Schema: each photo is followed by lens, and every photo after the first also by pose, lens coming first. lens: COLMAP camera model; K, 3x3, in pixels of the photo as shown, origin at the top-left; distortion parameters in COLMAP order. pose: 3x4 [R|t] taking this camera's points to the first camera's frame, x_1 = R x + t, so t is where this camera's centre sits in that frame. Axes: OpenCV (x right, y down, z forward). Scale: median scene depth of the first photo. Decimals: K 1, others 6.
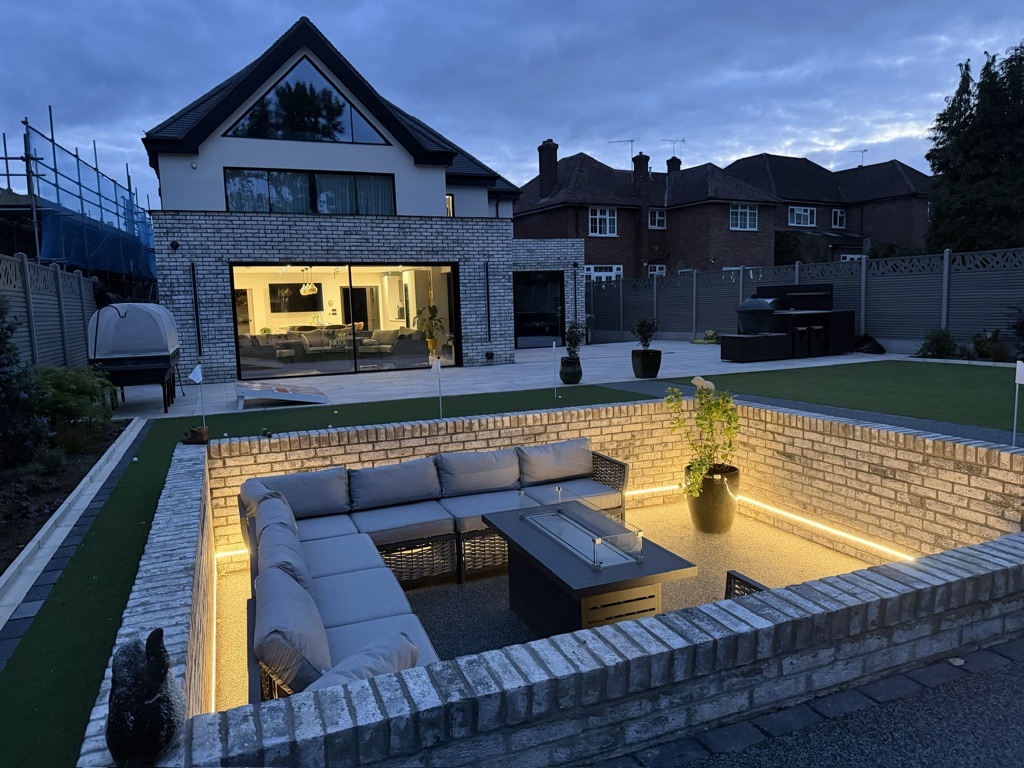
lens RADIAL K [[728.0, 0, 512.0], [0, 728.0, 384.0], [0, 0, 1]] dist [0.060650, -0.084761]
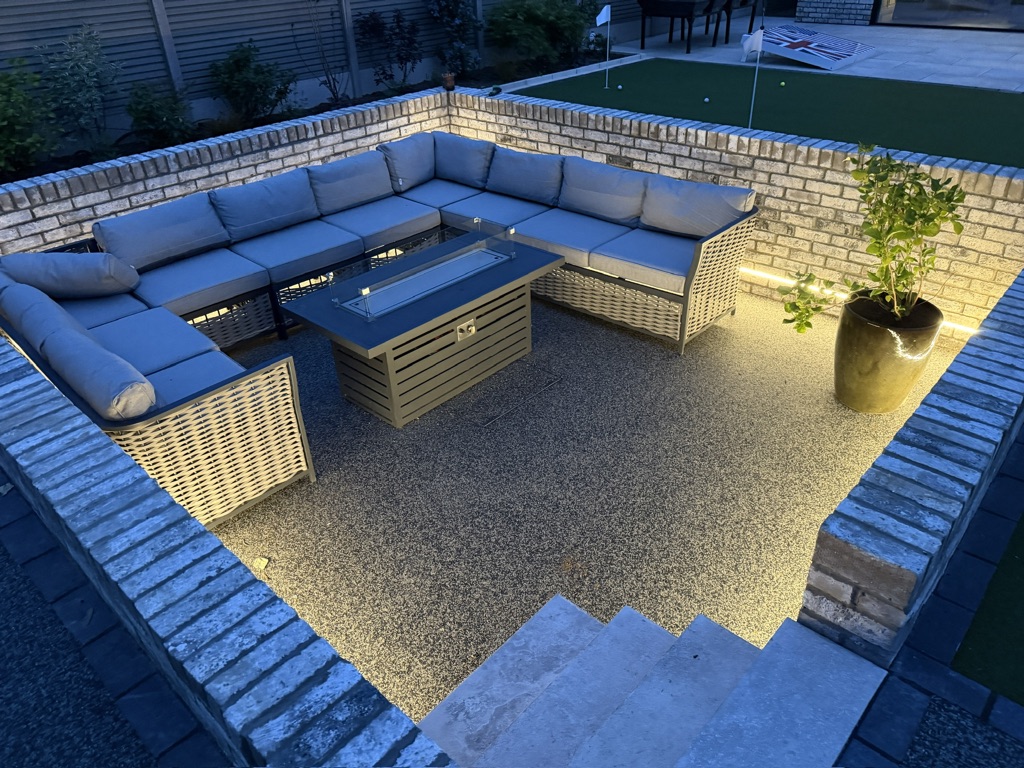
lens RADIAL K [[728.0, 0, 512.0], [0, 728.0, 384.0], [0, 0, 1]] dist [0.060650, -0.084761]
pose [[0.419827, 0.493102, -0.761968, 0.603756], [-0.081238, 0.856584, 0.509572, -0.097569], [0.903961, -0.152031, 0.399675, 0.508552]]
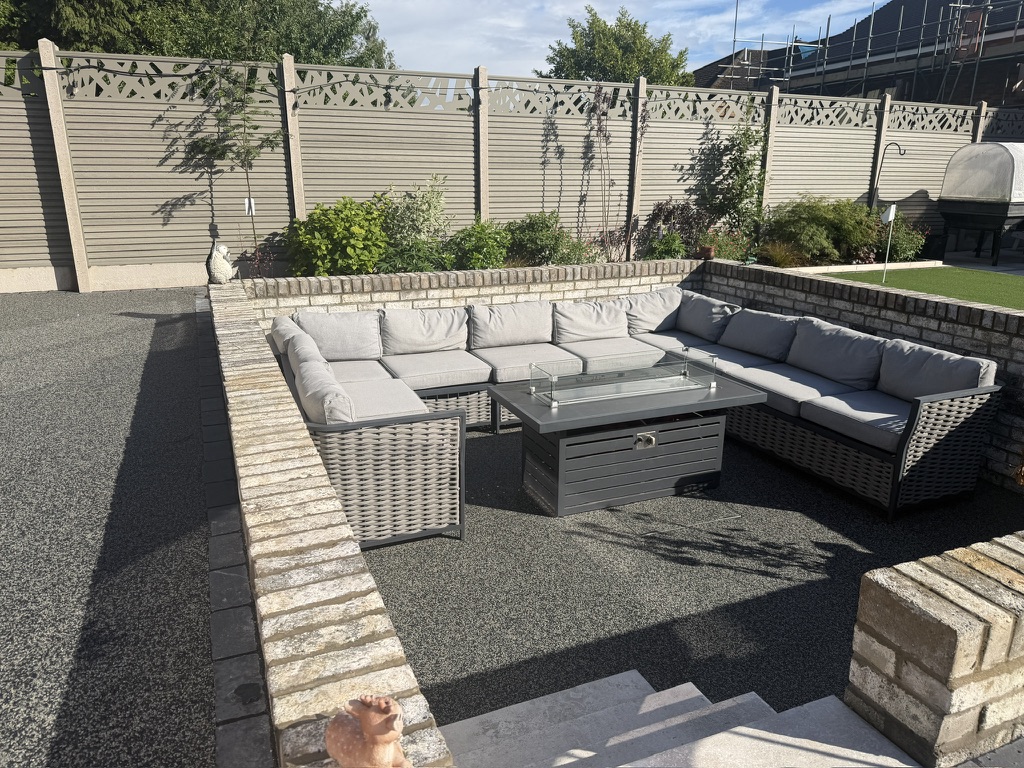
lens RADIAL K [[721.6, 0, 512.0], [0, 721.6, 384.0], [0, 0, 1]] dist [0.136438, -0.217779]
pose [[0.009668, 0.306511, -0.951818, 0.680599], [-0.123417, 0.944950, 0.303046, -0.043106], [0.992308, 0.114540, 0.046964, 0.575800]]
